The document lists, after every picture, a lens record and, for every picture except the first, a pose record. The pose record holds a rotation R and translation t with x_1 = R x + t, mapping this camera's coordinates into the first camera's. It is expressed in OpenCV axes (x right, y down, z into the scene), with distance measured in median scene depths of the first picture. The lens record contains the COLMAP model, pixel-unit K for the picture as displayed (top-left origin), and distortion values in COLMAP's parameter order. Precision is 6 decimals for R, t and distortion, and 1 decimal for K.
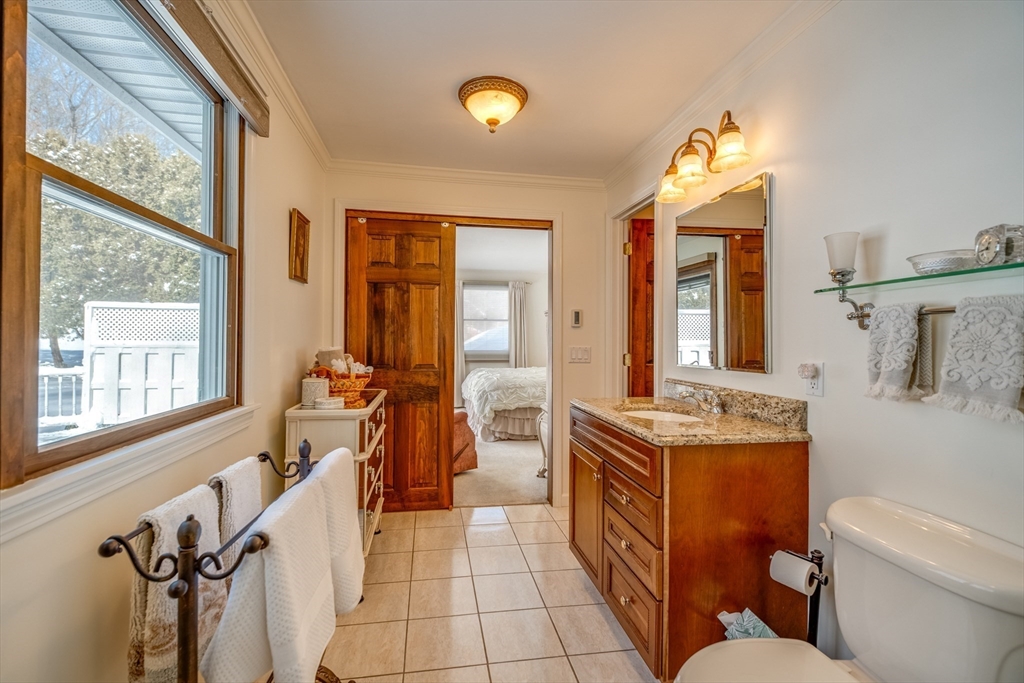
lens RADIAL K [[447.8, 0, 509.6], [0, 447.8, 338.9], [0, 0, 1]] dist [-0.001735, -0.000476]
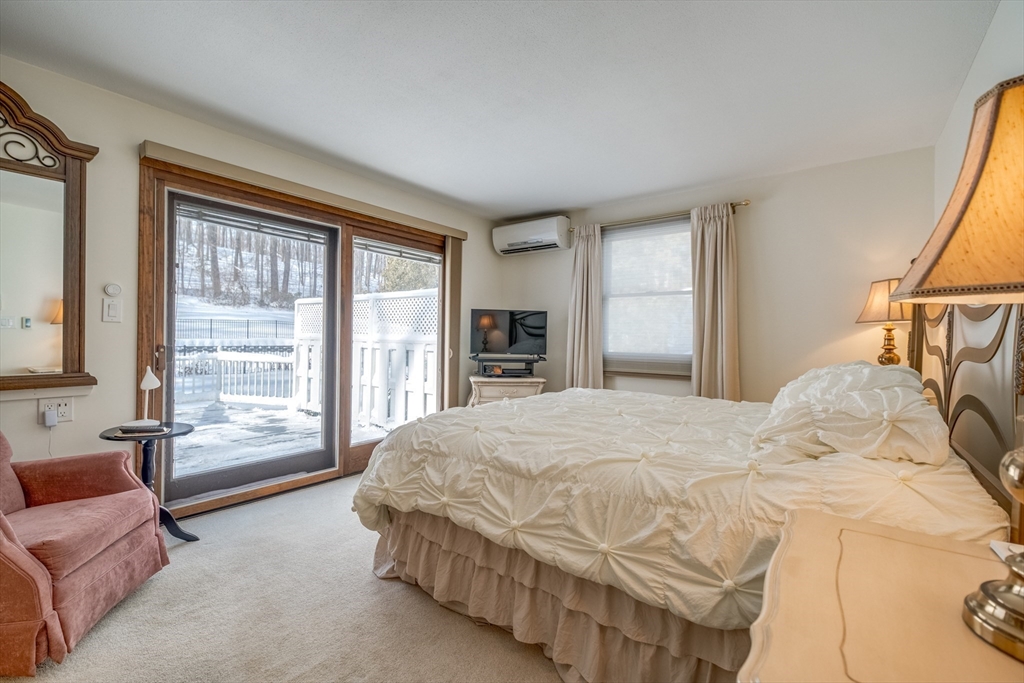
lens RADIAL K [[447.8, 0, 511.8], [0, 447.8, 341.3], [0, 0, 1]] dist [-0.001735, -0.000476]
pose [[0.655481, 0.003776, -0.755202, 0.087445], [-0.002508, 0.999993, 0.002824, 0.003742], [0.755207, 0.000043, 0.655486, 0.207921]]
